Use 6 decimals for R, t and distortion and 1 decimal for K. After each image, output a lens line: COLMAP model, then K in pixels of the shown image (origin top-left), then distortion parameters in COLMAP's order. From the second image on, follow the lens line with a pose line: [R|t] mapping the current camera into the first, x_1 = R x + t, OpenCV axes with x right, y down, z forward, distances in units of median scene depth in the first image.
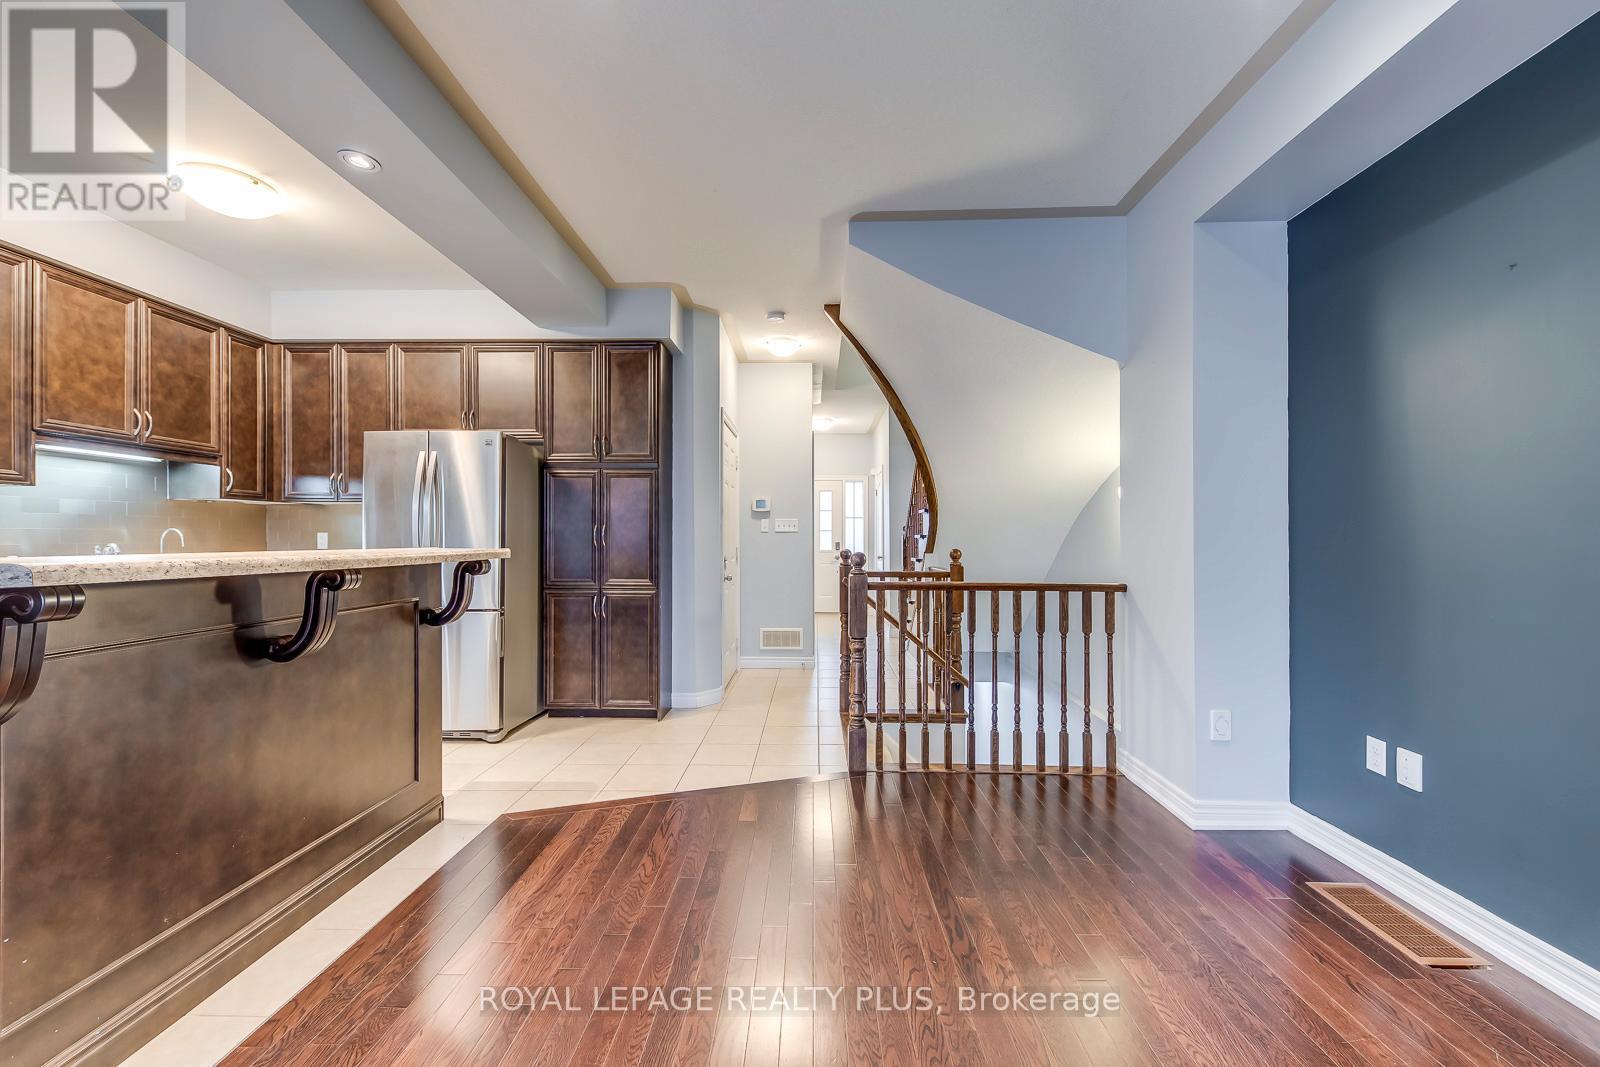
lens RADIAL K [[614.2, 0, 798.8], [0, 614.2, 535.9], [0, 0, 1]] dist [0.016141, -0.005717]
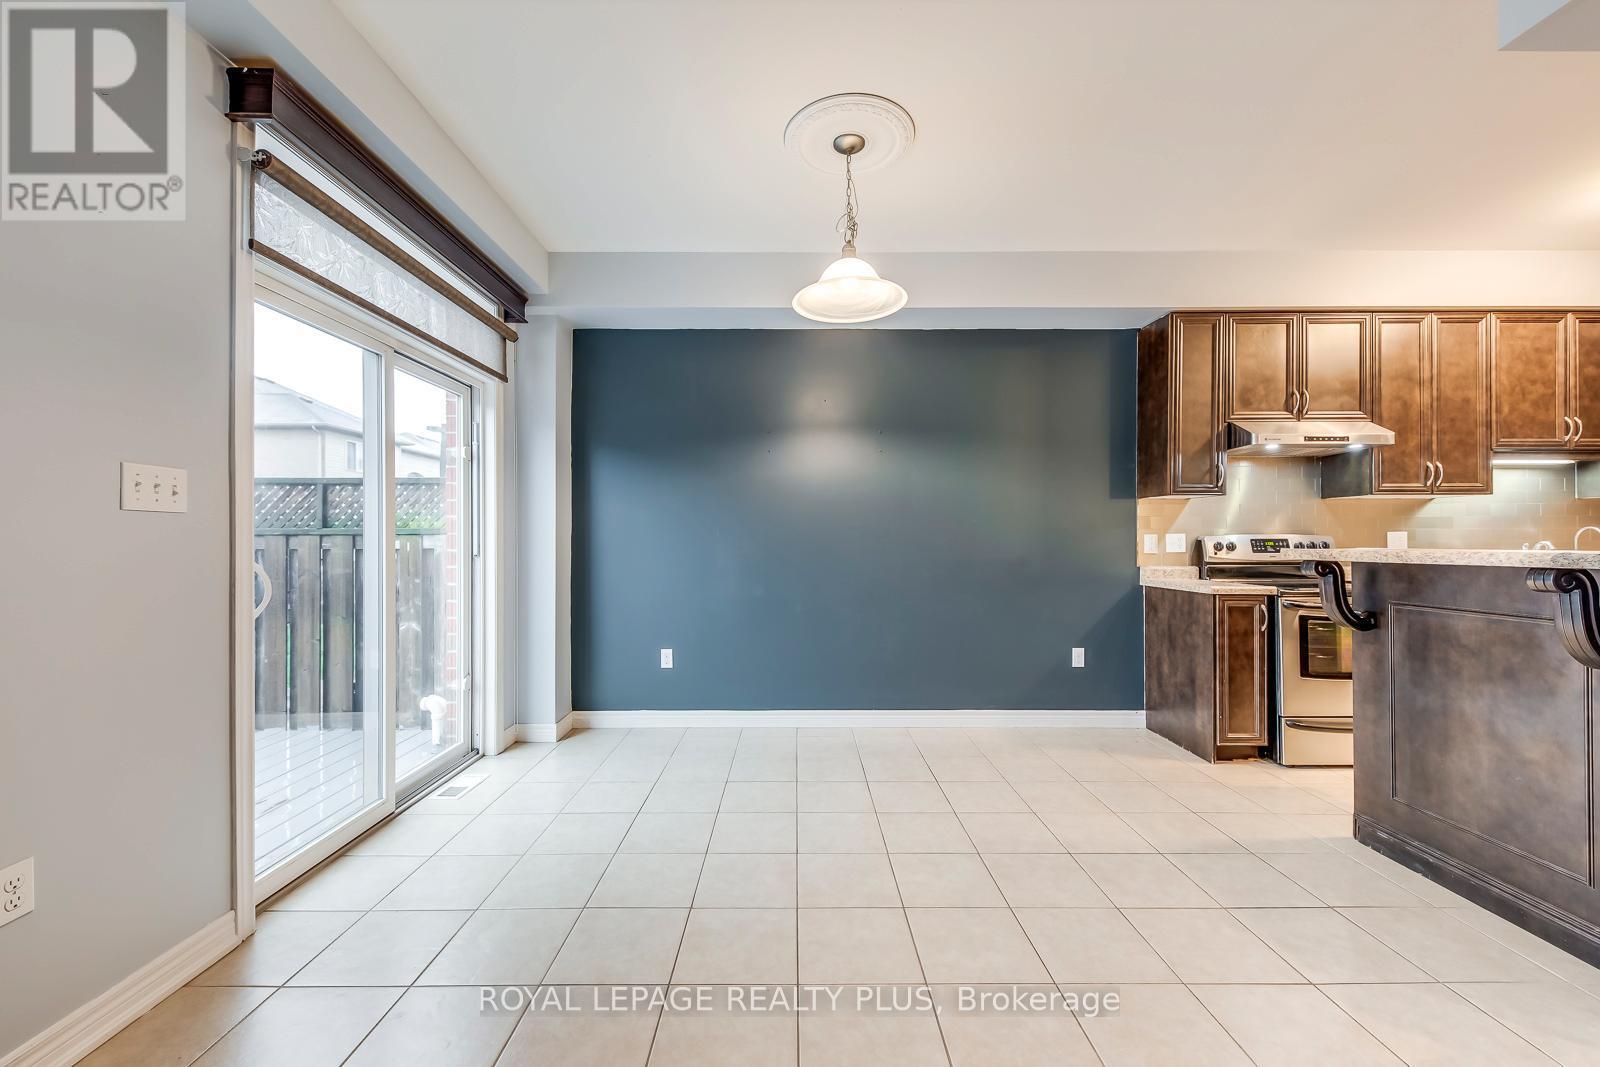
lens RADIAL K [[614.2, 0, 800.3], [0, 614.2, 537.5], [0, 0, 1]] dist [0.016141, -0.005717]
pose [[0.030513, -0.000380, -0.999534, -0.024461], [0.005763, 0.999983, -0.000204, -0.001487], [0.999518, -0.005754, 0.030515, -0.354776]]
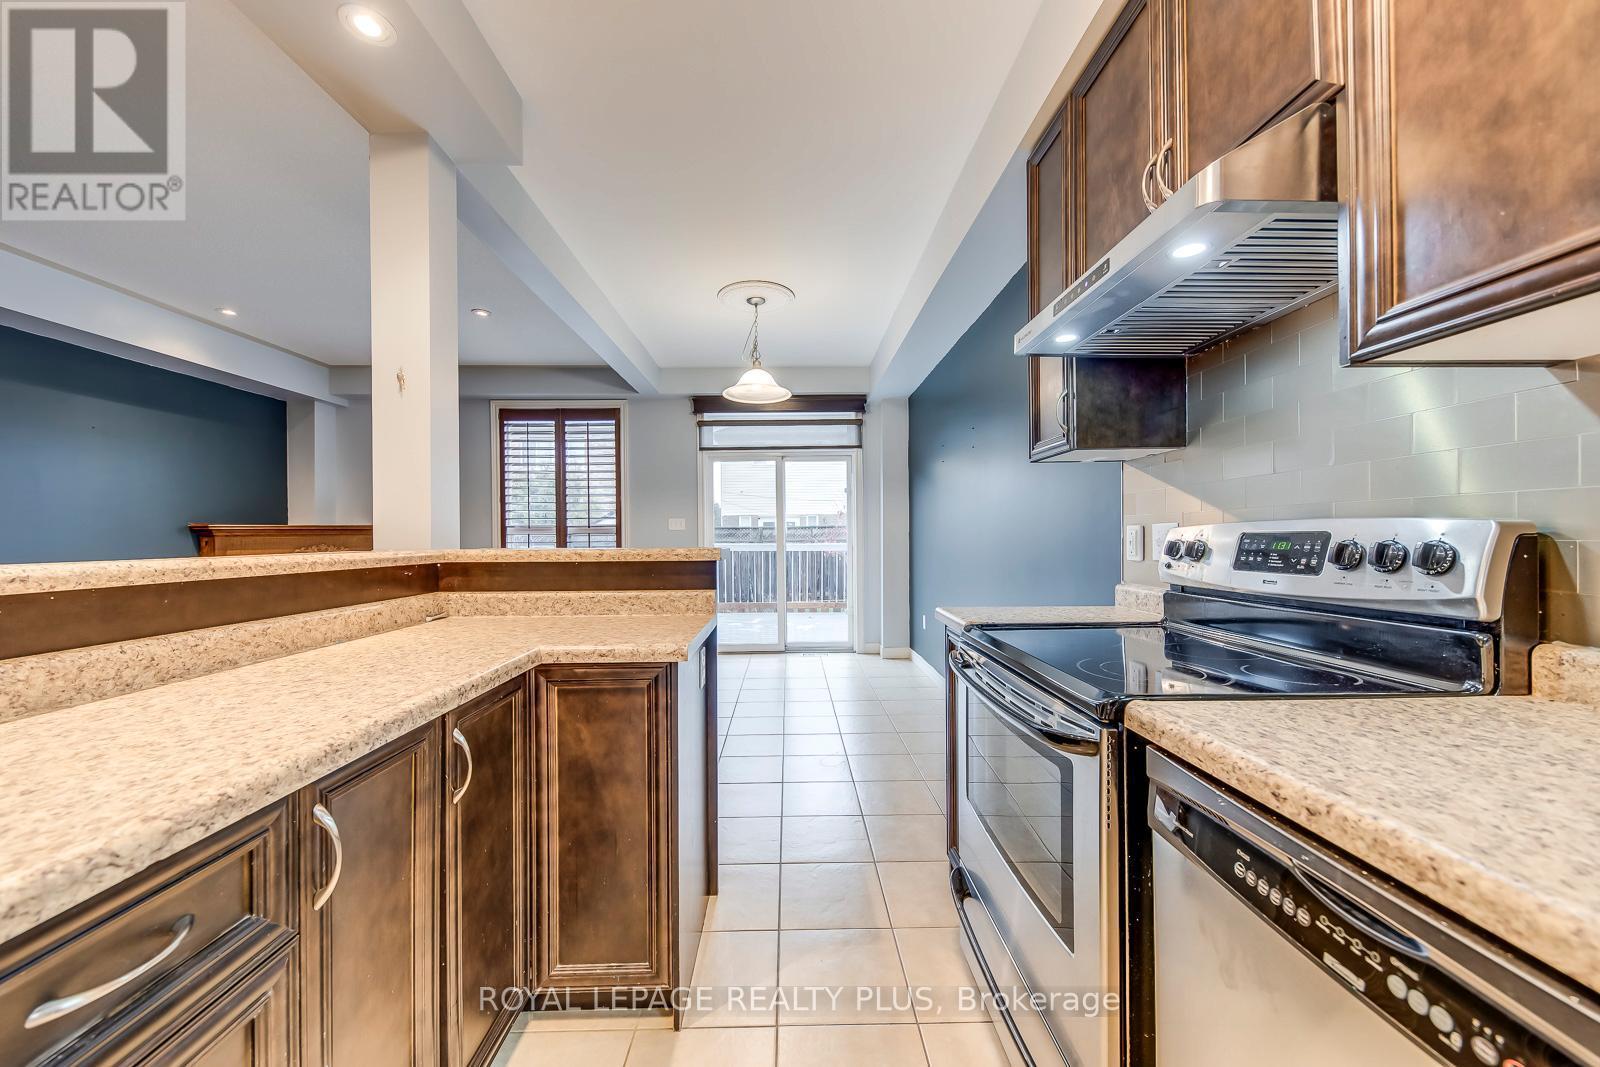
lens RADIAL K [[577.3, 0, 798.2], [0, 577.3, 536.9], [0, 0, 1]] dist [0.012437, -0.004066]
pose [[-0.998893, 0.010903, -0.045760, -0.780182], [0.011085, 0.999932, -0.003712, 0.006092], [0.045716, -0.004215, -0.998946, 0.876951]]
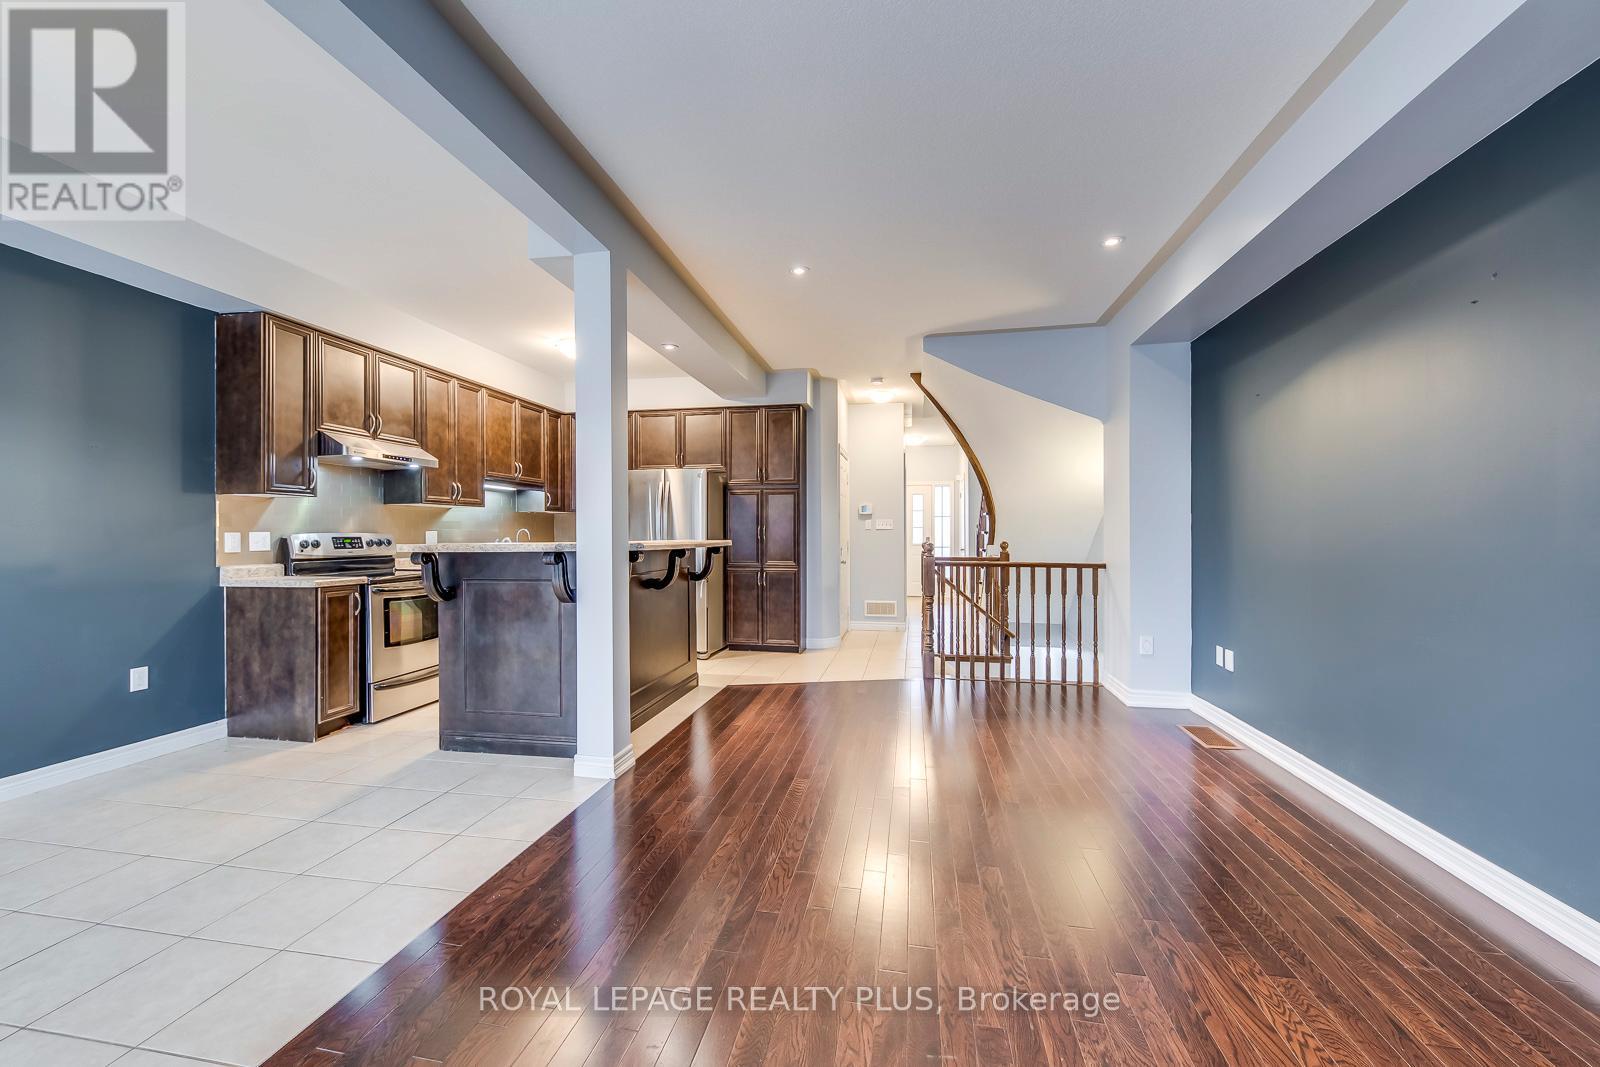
lens RADIAL K [[614.2, 0, 798.6], [0, 614.2, 535.5], [0, 0, 1]] dist [0.016141, -0.005717]
pose [[0.987424, -0.001116, -0.158089, 0.012368], [0.002175, 0.999976, 0.006529, -0.003576], [0.158078, -0.006790, 0.987403, -0.591747]]
